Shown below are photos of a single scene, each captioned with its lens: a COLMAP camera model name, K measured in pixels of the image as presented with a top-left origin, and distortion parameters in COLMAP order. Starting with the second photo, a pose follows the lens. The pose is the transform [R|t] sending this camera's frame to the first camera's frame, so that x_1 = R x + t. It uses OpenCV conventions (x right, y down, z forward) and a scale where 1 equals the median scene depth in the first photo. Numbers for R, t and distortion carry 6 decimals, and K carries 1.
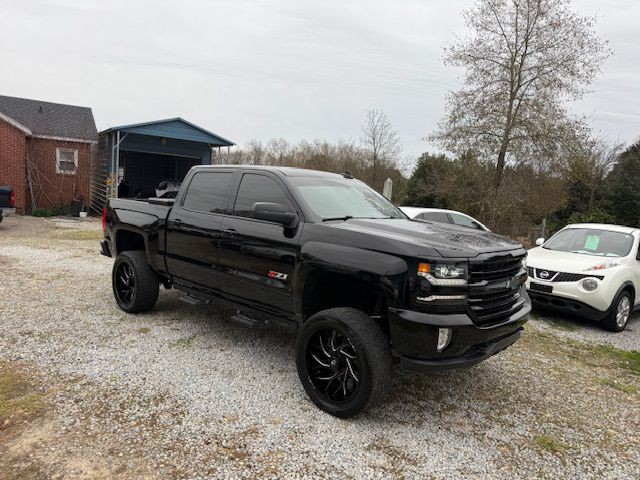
lens RADIAL K [[444.6, 0, 320.0], [0, 444.6, 240.0], [0, 0, 1]] dist [0.041535, -0.045393]
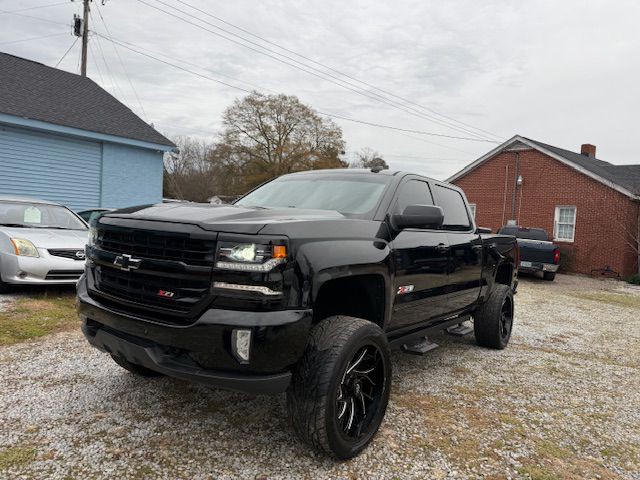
lens RADIAL K [[446.8, 0, 319.1], [0, 446.8, 238.8], [0, 0, 1]] dist [0.049833, -0.055916]
pose [[0.114314, -0.027557, -0.993062, 1.091471], [-0.164455, 0.985299, -0.046272, 0.036856], [0.979738, 0.168603, 0.108102, 1.113345]]
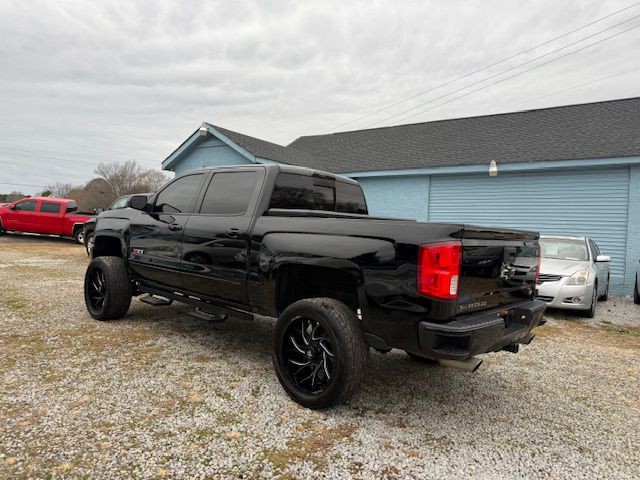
lens RADIAL K [[446.0, 0, 321.8], [0, 446.0, 237.9], [0, 0, 1]] dist [0.047066, -0.052600]
pose [[-0.992322, -0.121570, -0.022778, -0.264583], [-0.123506, 0.983841, 0.129627, -0.215595], [0.006651, 0.131445, -0.991301, 2.720613]]
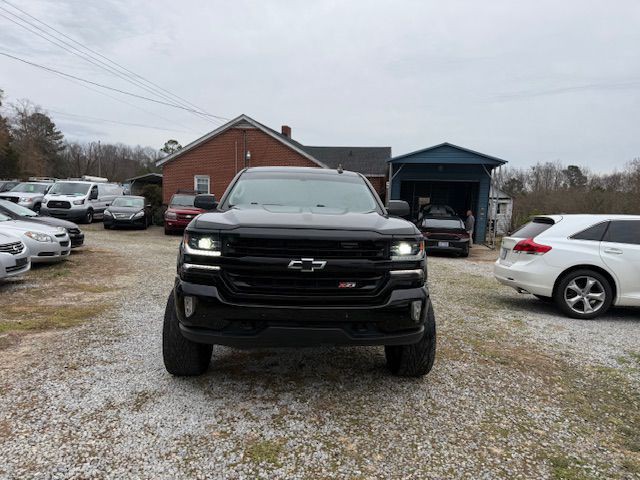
lens RADIAL K [[446.0, 0, 321.8], [0, 446.0, 237.9], [0, 0, 1]] dist [0.047066, -0.052600]
pose [[0.722369, 0.006643, -0.691476, 0.956285], [-0.059919, 0.996794, -0.053019, 0.079733], [0.688907, 0.079732, 0.720451, 0.358559]]
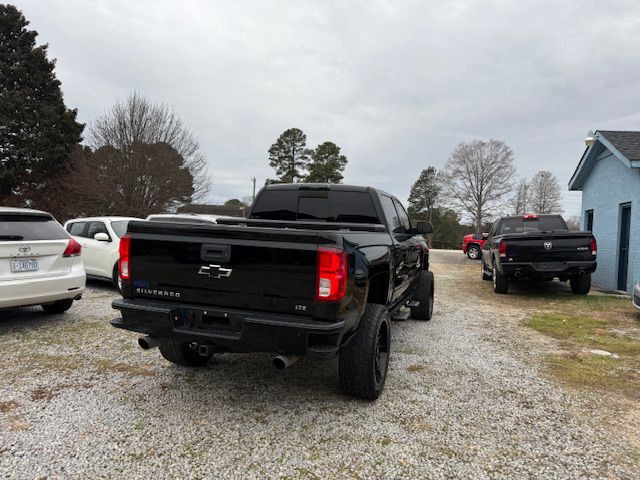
lens RADIAL K [[446.0, 0, 321.8], [0, 446.0, 237.9], [0, 0, 1]] dist [0.047066, -0.052600]
pose [[-0.389702, -0.106101, 0.914809, -1.488623], [0.023428, 0.991878, 0.125019, -0.242479], [-0.920643, 0.070152, -0.384051, 1.997820]]
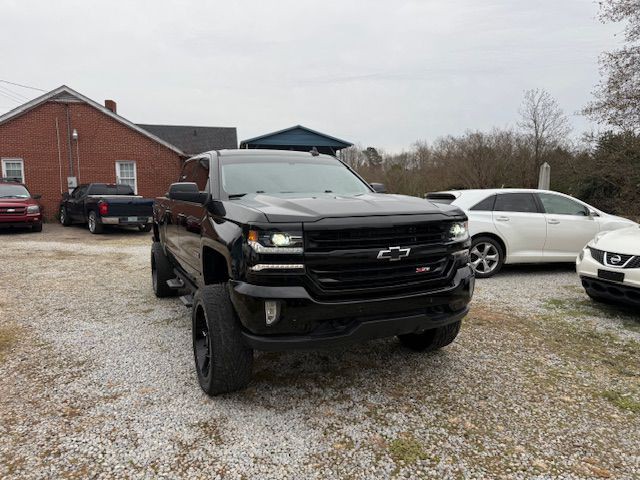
lens RADIAL K [[446.8, 0, 319.1], [0, 446.8, 238.8], [0, 0, 1]] dist [0.049833, -0.055916]
pose [[0.928533, -0.032271, -0.369844, 0.556175], [0.028475, 0.999471, -0.015719, 0.070656], [0.370155, 0.004064, 0.928961, 0.156549]]
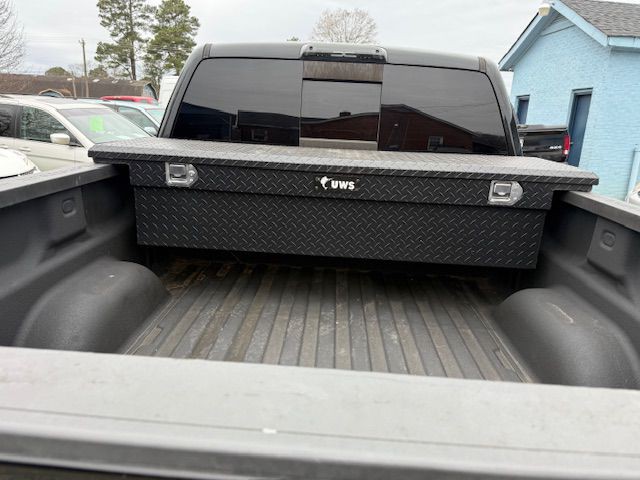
lens RADIAL K [[446.0, 0, 321.8], [0, 446.0, 237.9], [0, 0, 1]] dist [0.047066, -0.052600]
pose [[-0.652020, -0.299279, 0.696636, -0.659558], [-0.015976, 0.924020, 0.382011, -0.227851], [-0.758034, 0.237949, -0.607260, 1.910592]]
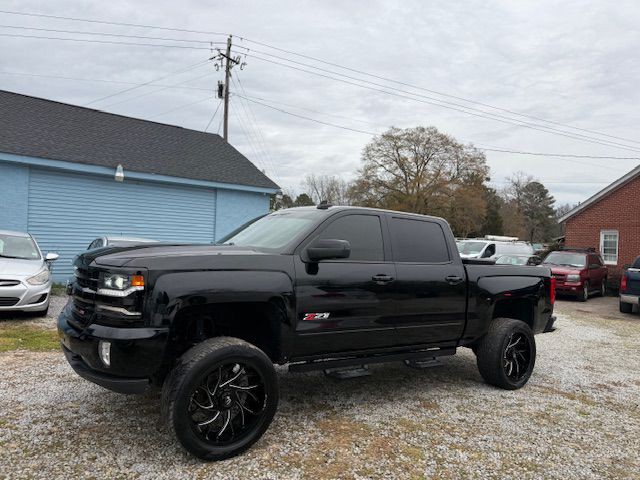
lens RADIAL K [[448.7, 0, 316.5], [0, 448.7, 249.7], [0, 0, 1]] dist [0.045526, -0.047285]
pose [[-0.222465, -0.074513, -0.972089, 1.168174], [-0.168017, 0.985087, -0.037058, -0.039495], [0.960354, 0.155083, -0.231667, 1.588184]]
